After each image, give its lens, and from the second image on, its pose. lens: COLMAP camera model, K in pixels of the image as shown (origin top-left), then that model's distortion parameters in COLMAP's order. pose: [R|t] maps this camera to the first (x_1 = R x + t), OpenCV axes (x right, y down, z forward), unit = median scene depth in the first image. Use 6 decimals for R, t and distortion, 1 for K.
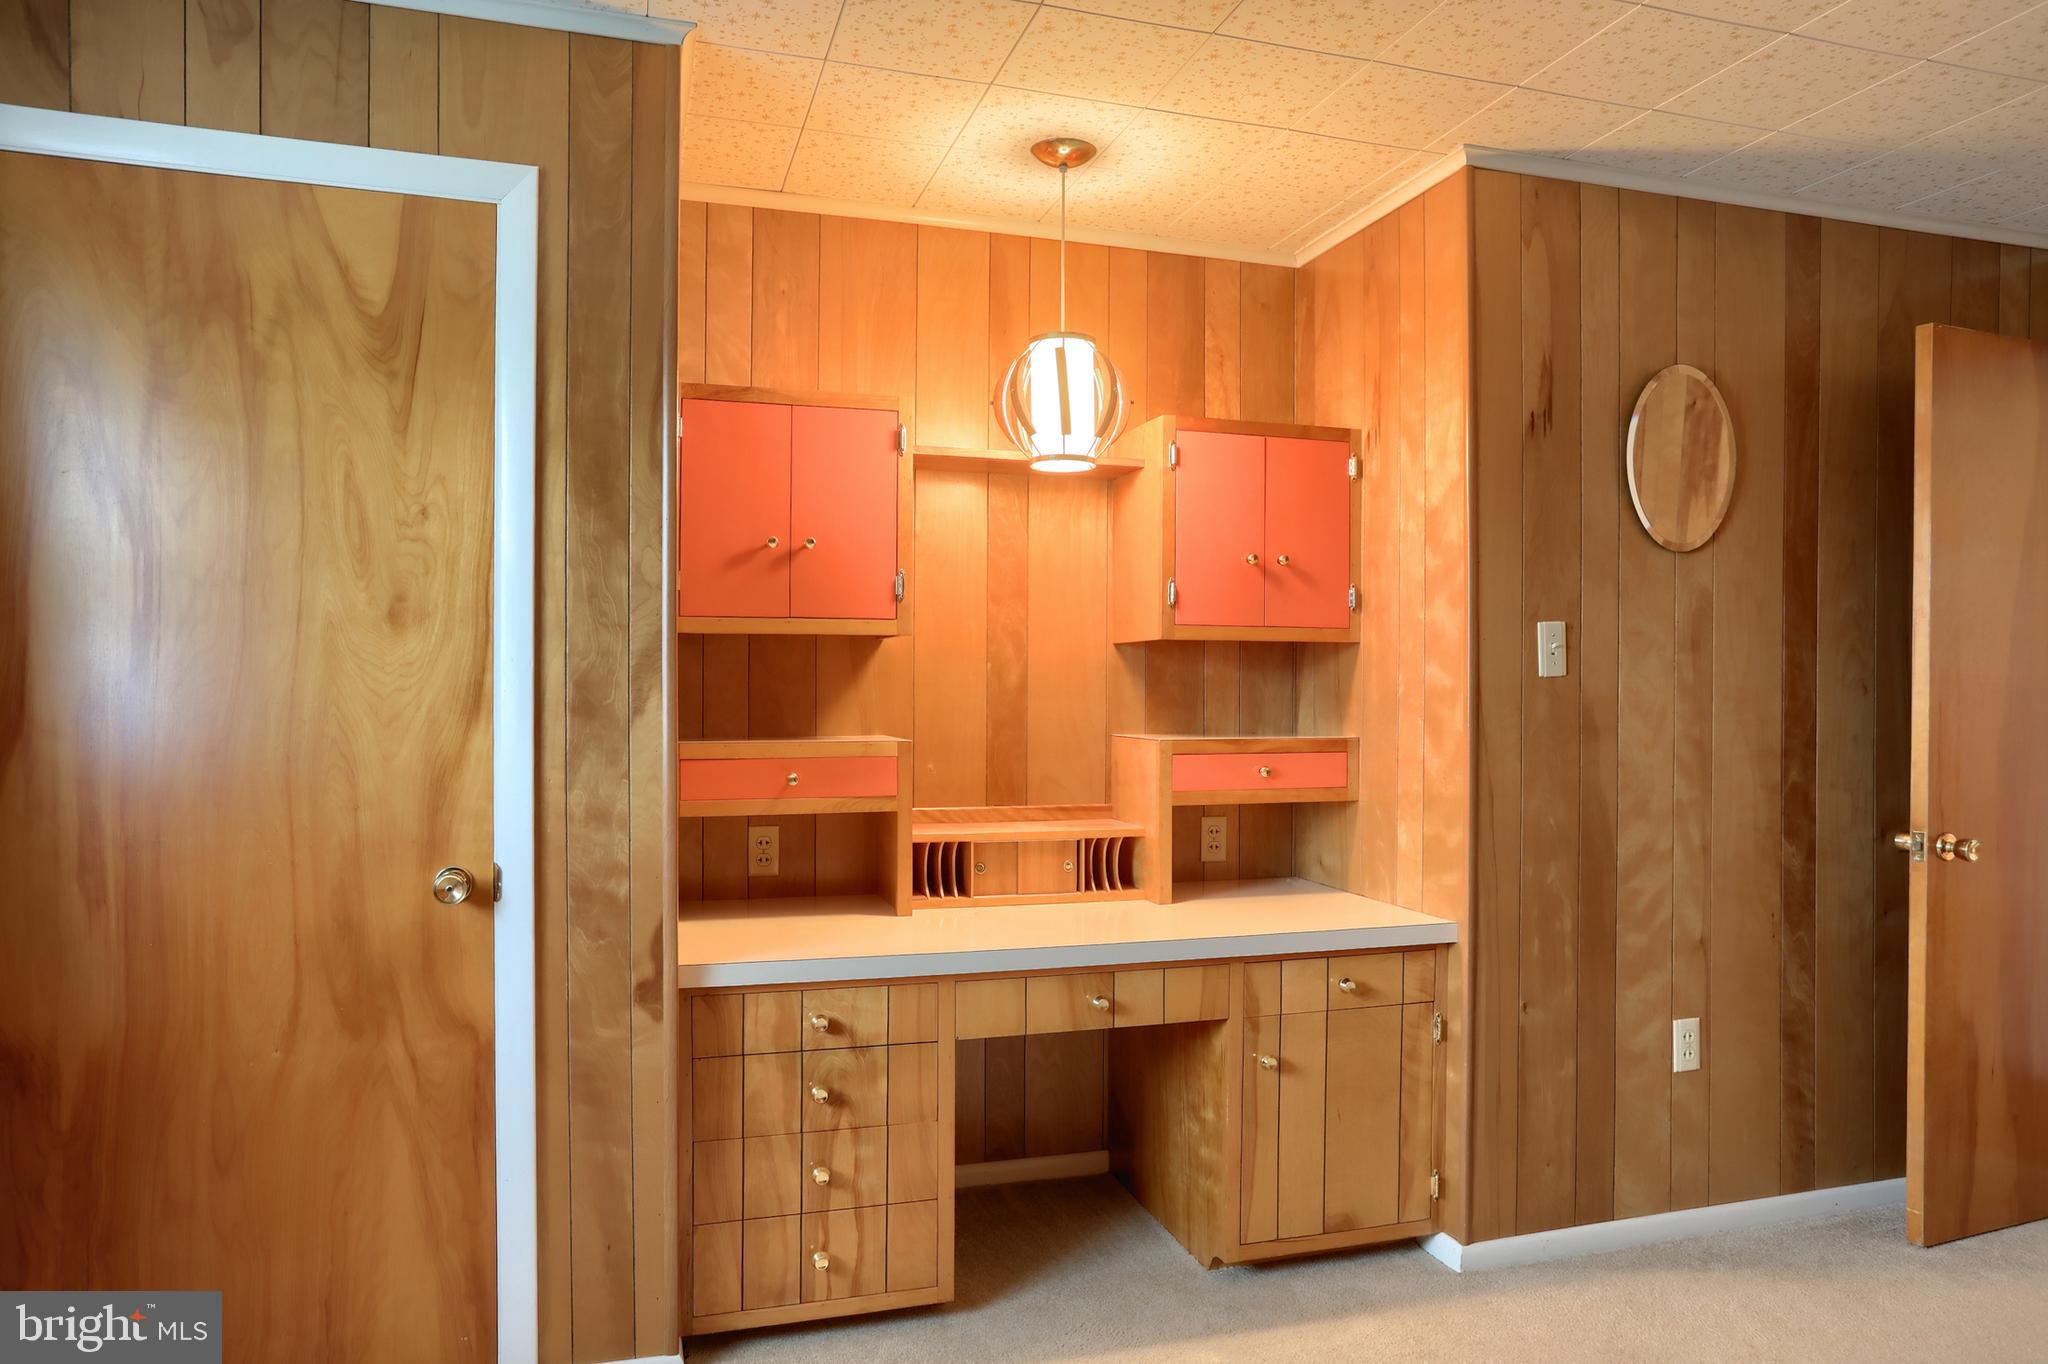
lens RADIAL K [[1300.2, 0, 1024.5], [0, 1300.2, 691.0], [0, 0, 1]] dist [-0.068607, 0.064017]
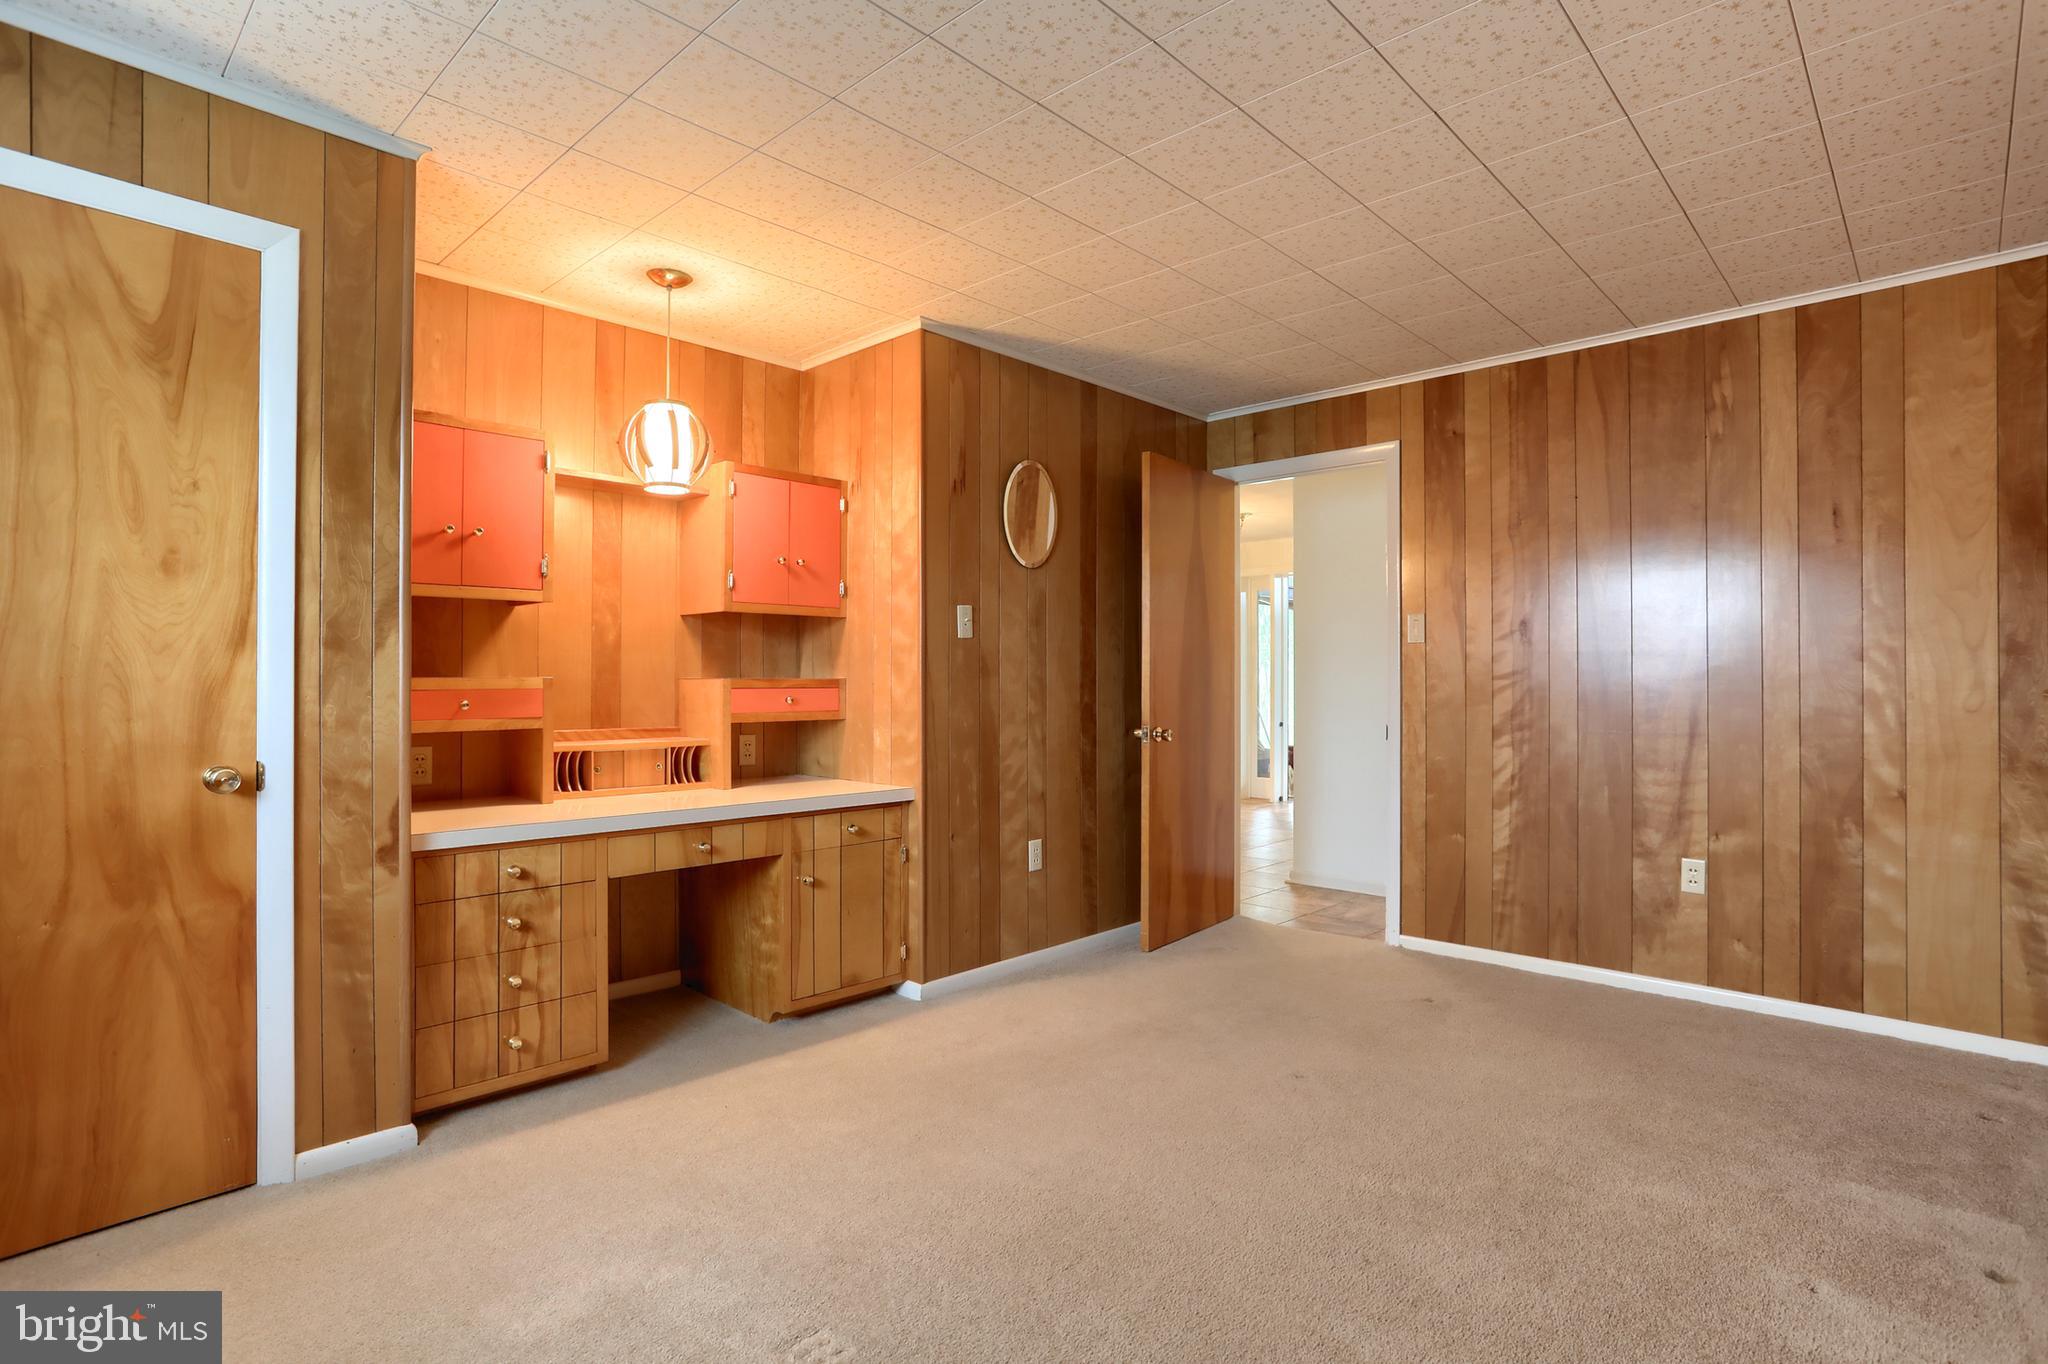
lens RADIAL K [[1026.1, 0, 1023.9], [0, 1026.1, 672.3], [0, 0, 1]] dist [-0.058860, 0.031272]
pose [[0.866927, -0.001983, 0.498432, -0.194350], [0.007523, 0.999930, -0.009107, 0.047106], [-0.498379, 0.011644, 0.866881, -0.200403]]
